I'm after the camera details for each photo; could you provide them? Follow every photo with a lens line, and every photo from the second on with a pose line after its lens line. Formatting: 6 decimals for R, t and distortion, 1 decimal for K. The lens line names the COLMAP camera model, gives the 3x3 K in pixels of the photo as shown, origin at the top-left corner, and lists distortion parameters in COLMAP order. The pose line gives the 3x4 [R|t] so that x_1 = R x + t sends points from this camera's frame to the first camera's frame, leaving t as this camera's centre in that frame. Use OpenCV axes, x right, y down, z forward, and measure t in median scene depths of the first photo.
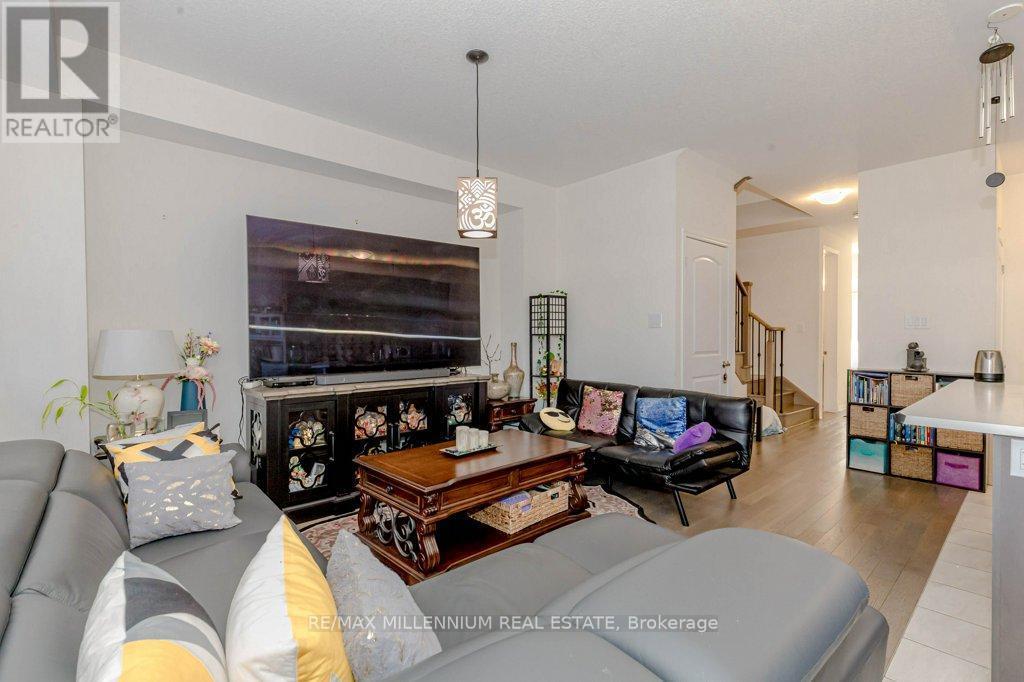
lens RADIAL K [[467.2, 0, 527.4], [0, 467.2, 338.8], [0, 0, 1]] dist [0.000482, -0.000960]
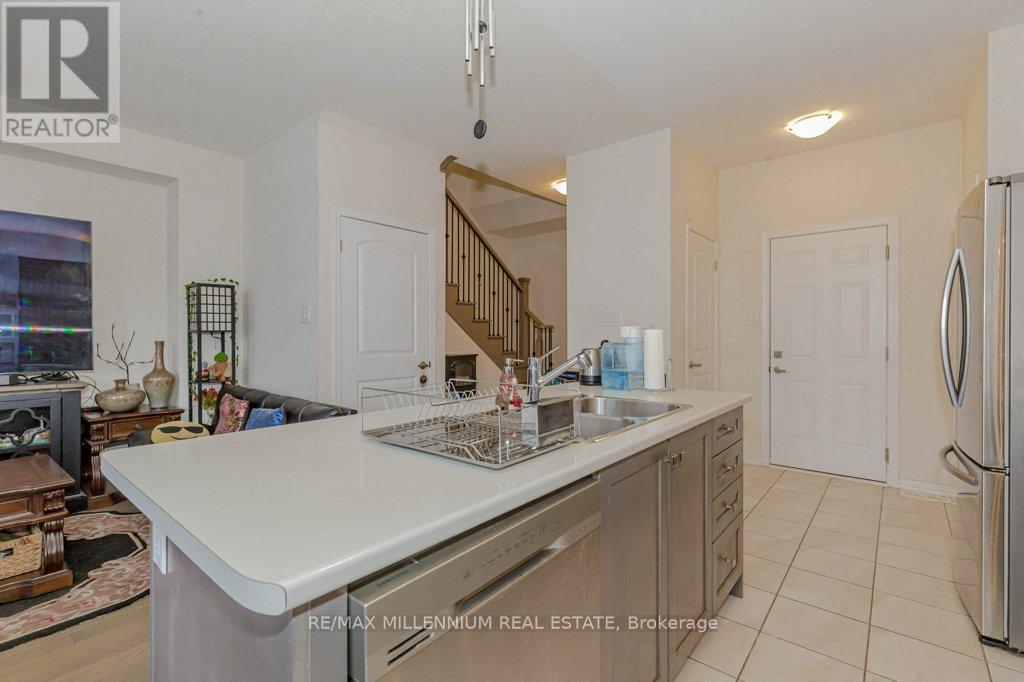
lens RADIAL K [[467.2, 0, 503.7], [0, 467.2, 337.4], [0, 0, 1]] dist [0.000482, -0.000960]
pose [[0.990361, 0.001446, 0.138499, 0.502868], [-0.000832, 0.999990, -0.004491, 0.005742], [-0.138504, 0.004333, 0.990352, 0.118351]]
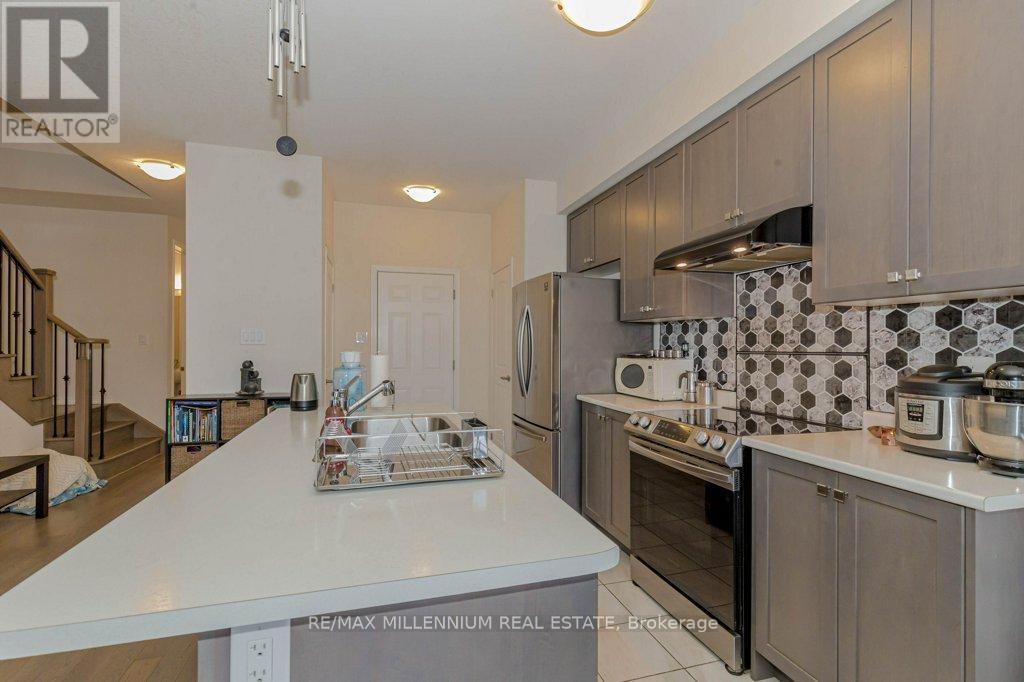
lens RADIAL K [[467.2, 0, 510.9], [0, 467.2, 340.9], [0, 0, 1]] dist [0.000482, -0.000960]
pose [[0.431991, 0.006882, 0.901851, 0.269345], [0.004334, 0.999943, -0.009707, -0.017918], [-0.901867, 0.008102, 0.431937, 0.204262]]
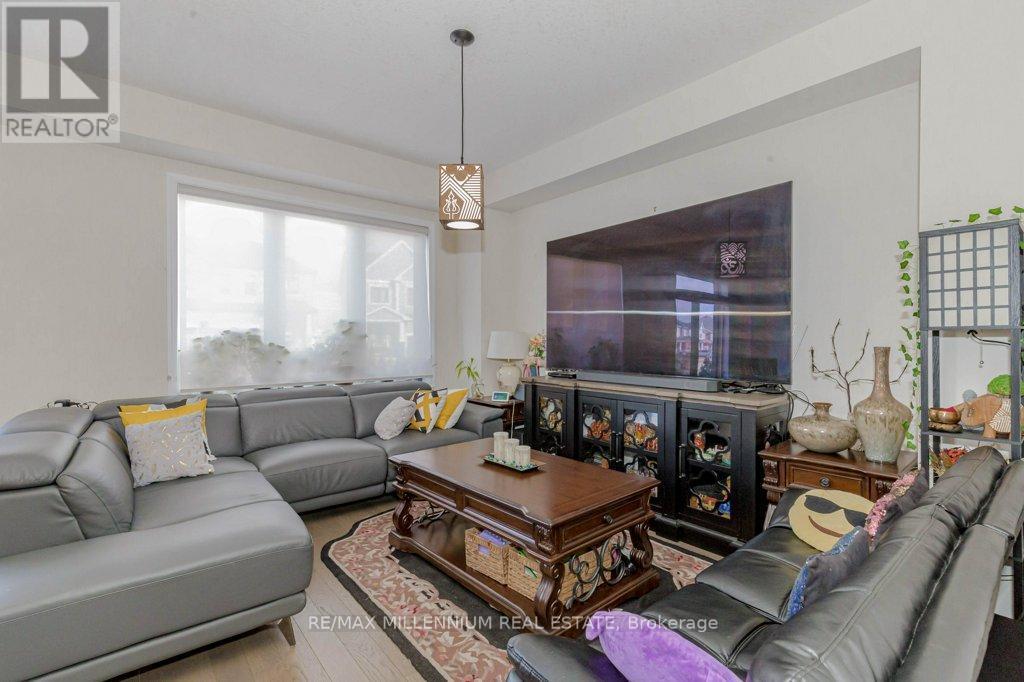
lens RADIAL K [[467.2, 0, 518.4], [0, 467.2, 341.9], [0, 0, 1]] dist [0.000482, -0.000960]
pose [[-0.023641, 0.005552, -0.999705, 0.503427], [-0.008870, 0.999944, 0.005763, 0.003891], [0.999681, 0.009004, -0.023591, 0.709349]]
